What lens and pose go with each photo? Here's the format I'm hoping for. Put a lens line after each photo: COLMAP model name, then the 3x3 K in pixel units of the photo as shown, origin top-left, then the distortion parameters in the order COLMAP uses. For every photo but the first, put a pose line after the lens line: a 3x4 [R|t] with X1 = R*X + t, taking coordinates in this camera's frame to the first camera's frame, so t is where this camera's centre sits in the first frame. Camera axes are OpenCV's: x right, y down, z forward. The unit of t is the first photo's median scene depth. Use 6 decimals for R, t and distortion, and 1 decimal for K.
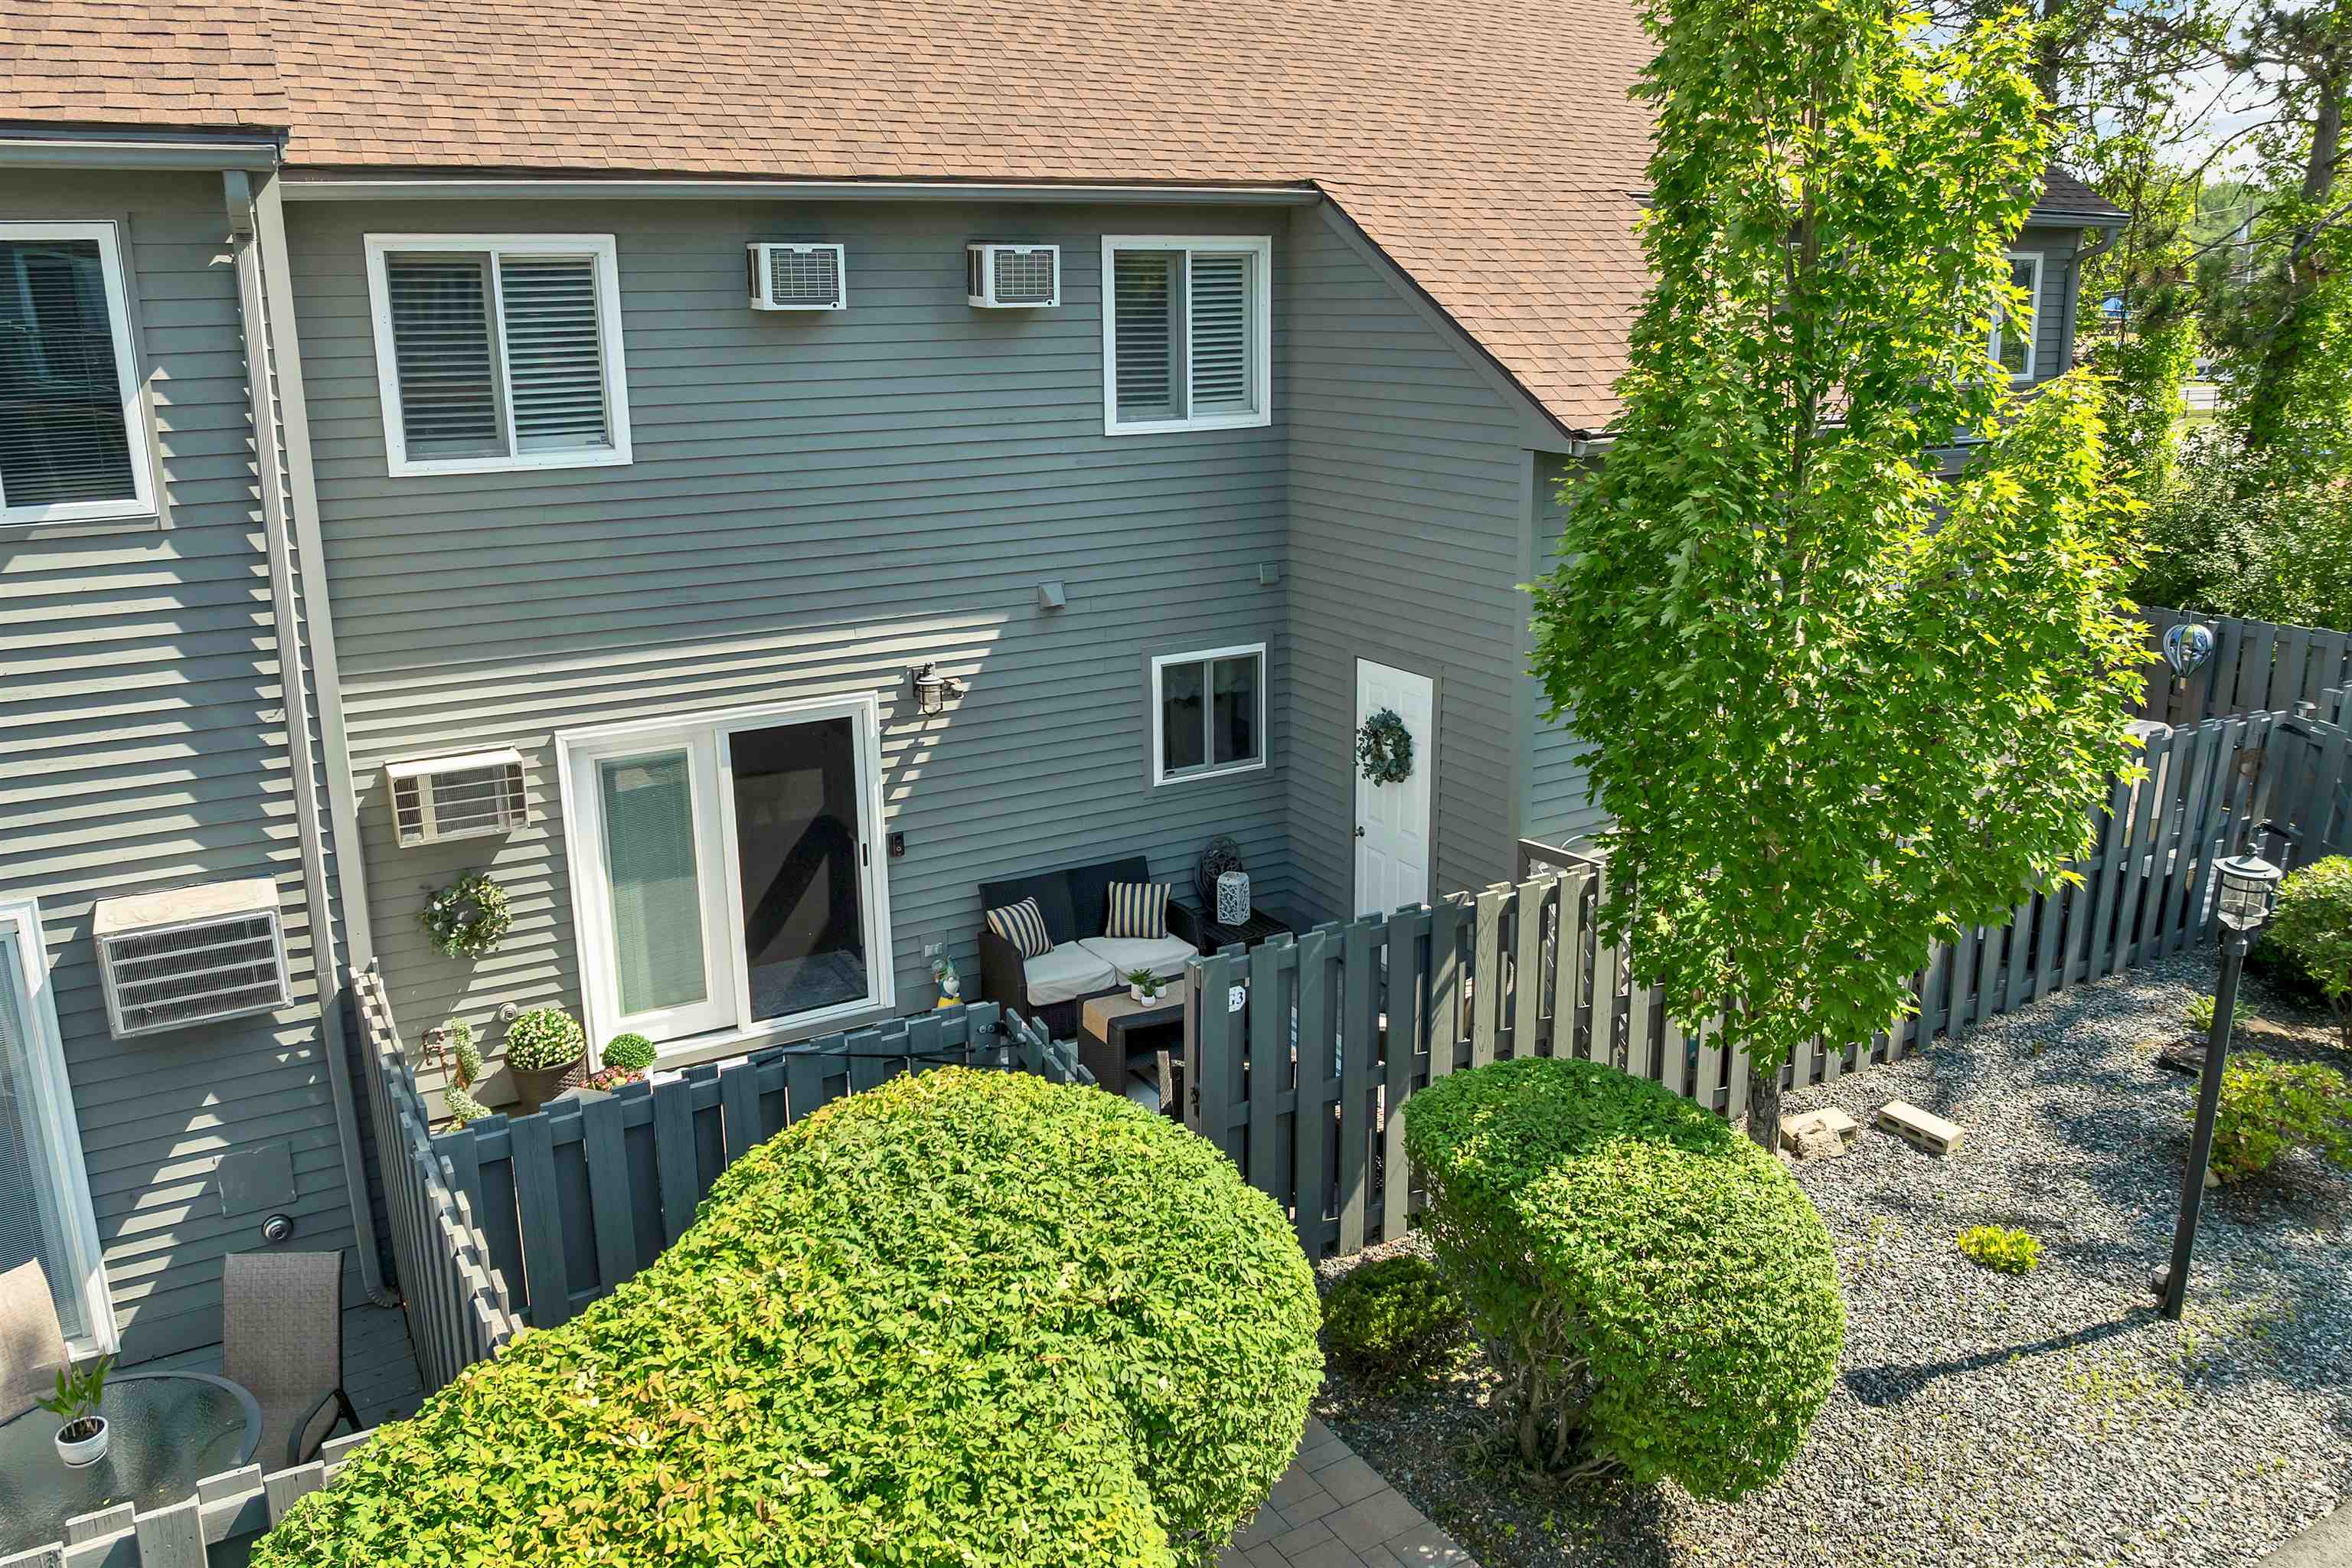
lens RADIAL K [[1724.7, 0, 1175.6], [0, 1724.7, 719.1], [0, 0, 1]] dist [-0.043267, 0.001914]
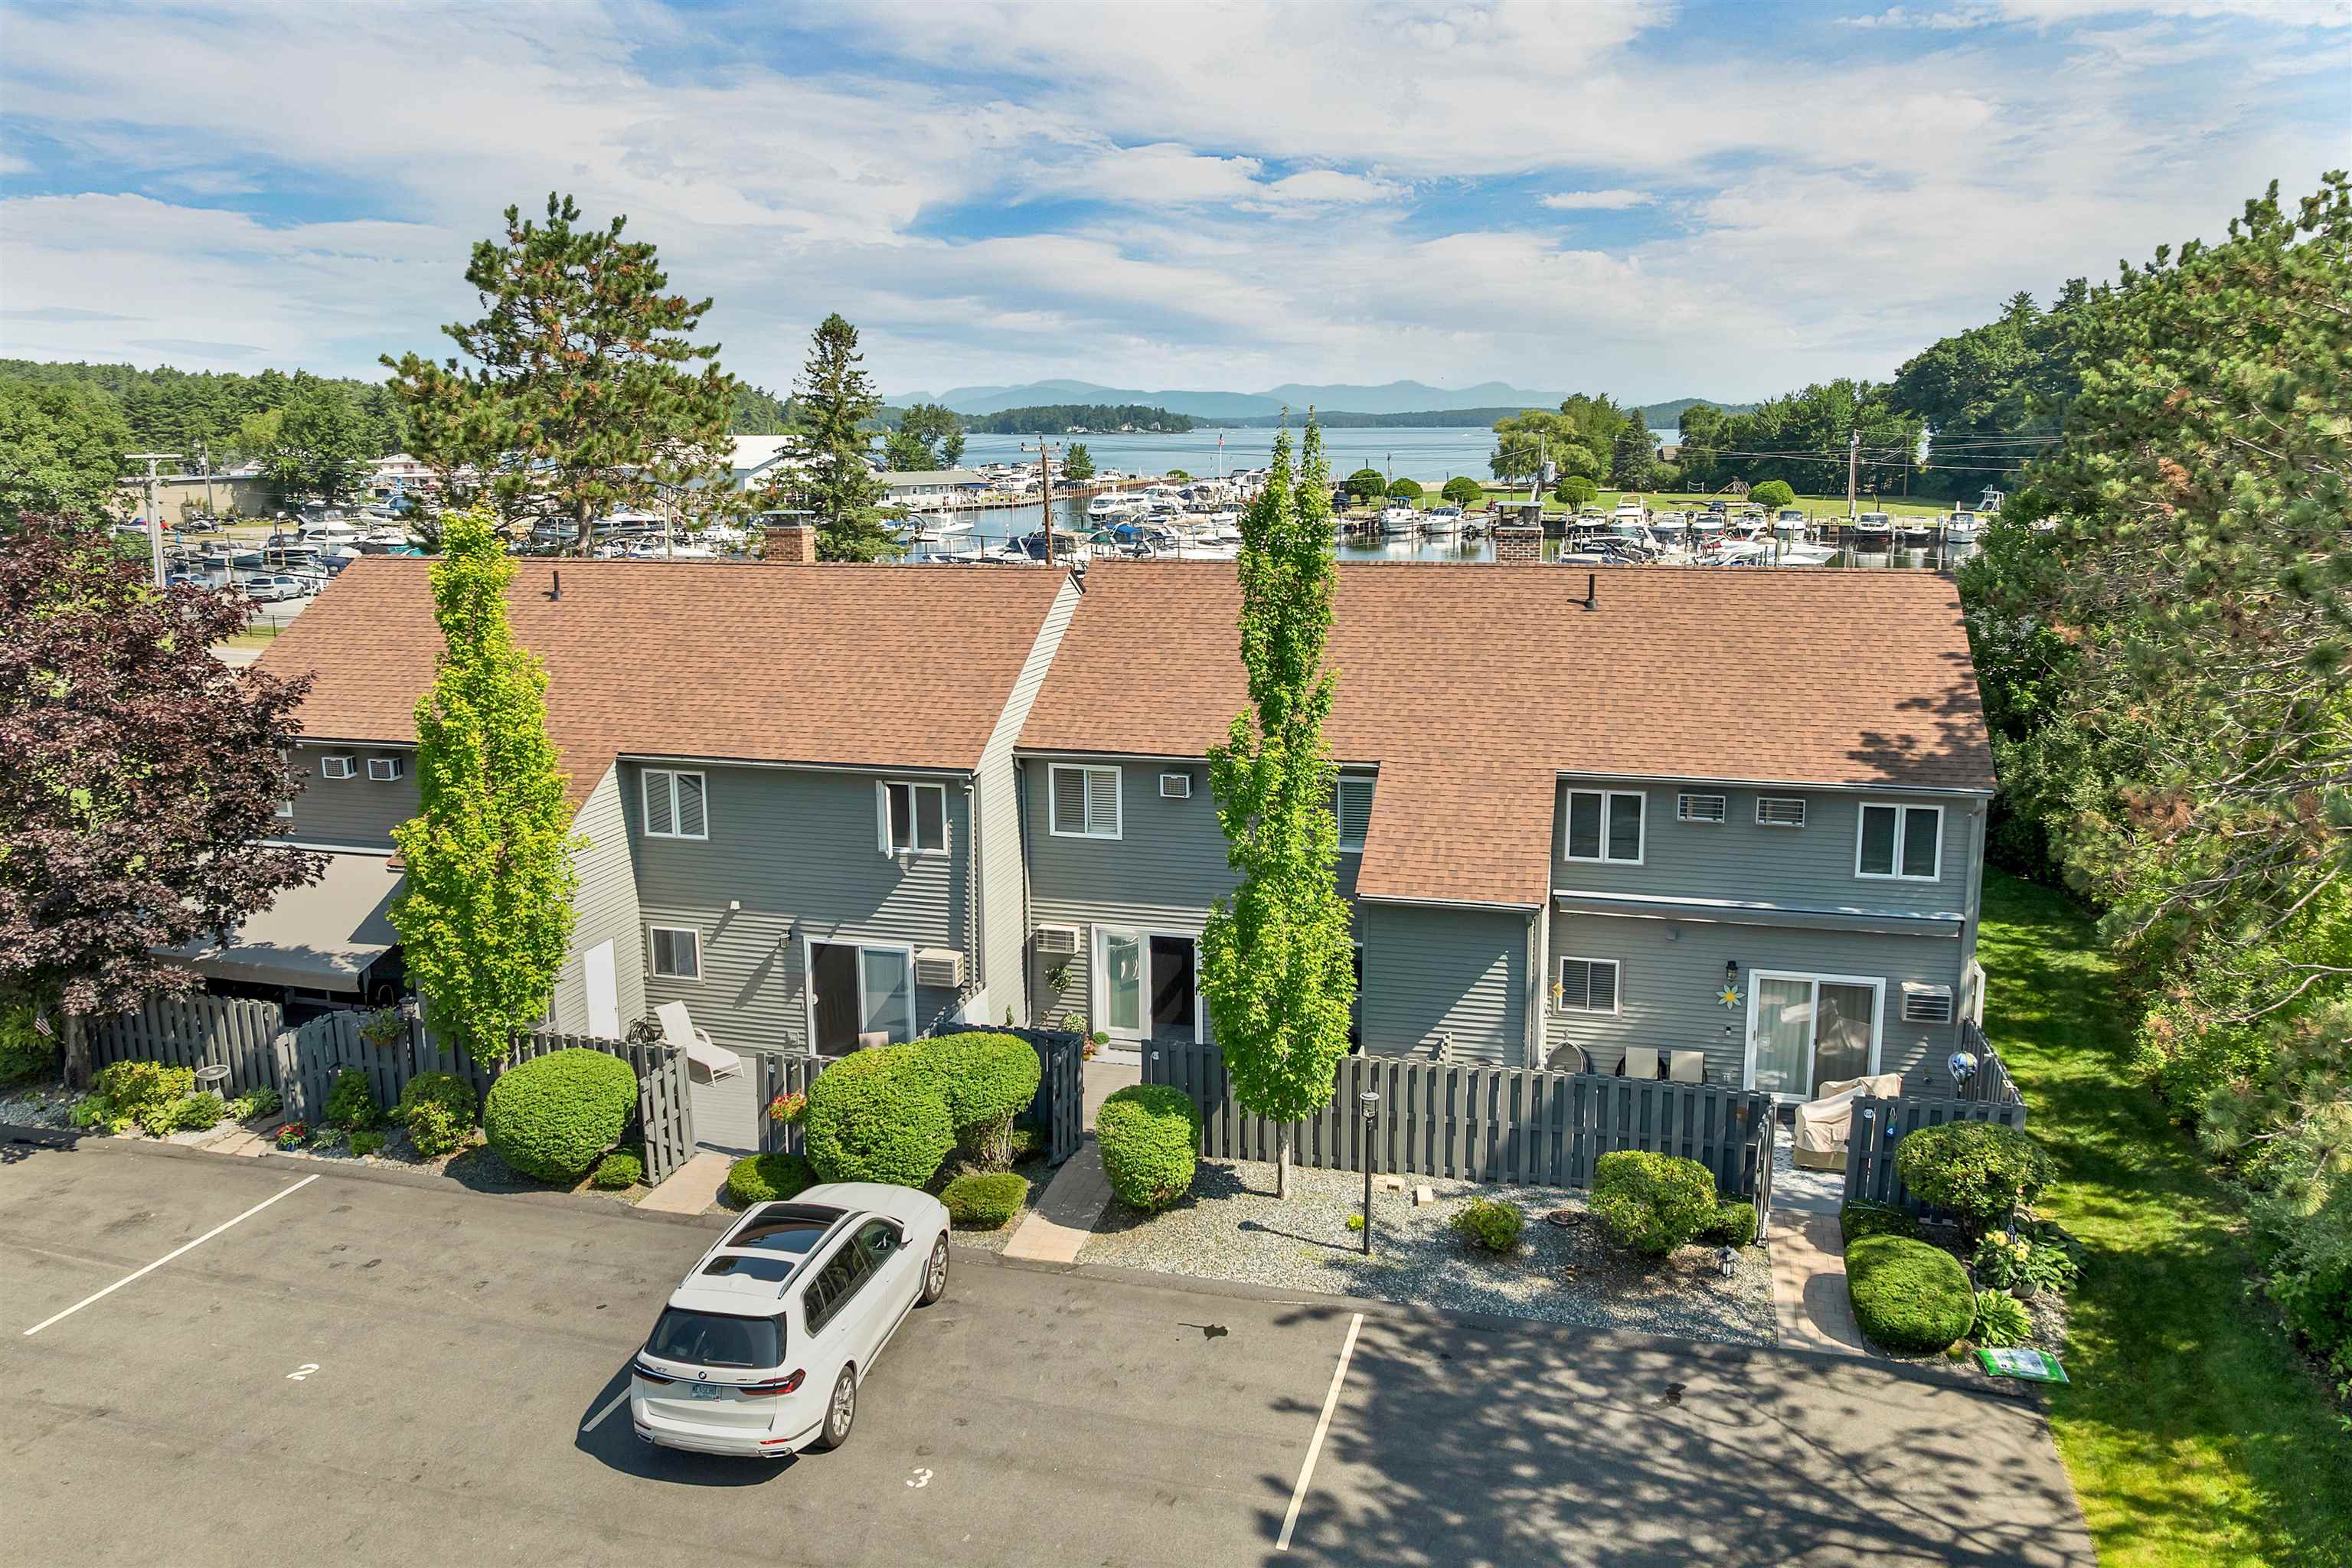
lens RADIAL K [[1730.0, 0, 1185.5], [0, 1730.0, 710.8], [0, 0, 1]] dist [-0.038731, 0.000509]
pose [[0.708163, 0.123891, -0.695094, 1.812284], [-0.168571, 0.985682, 0.003944, -0.400293], [0.685630, 0.114379, 0.718908, -1.098396]]
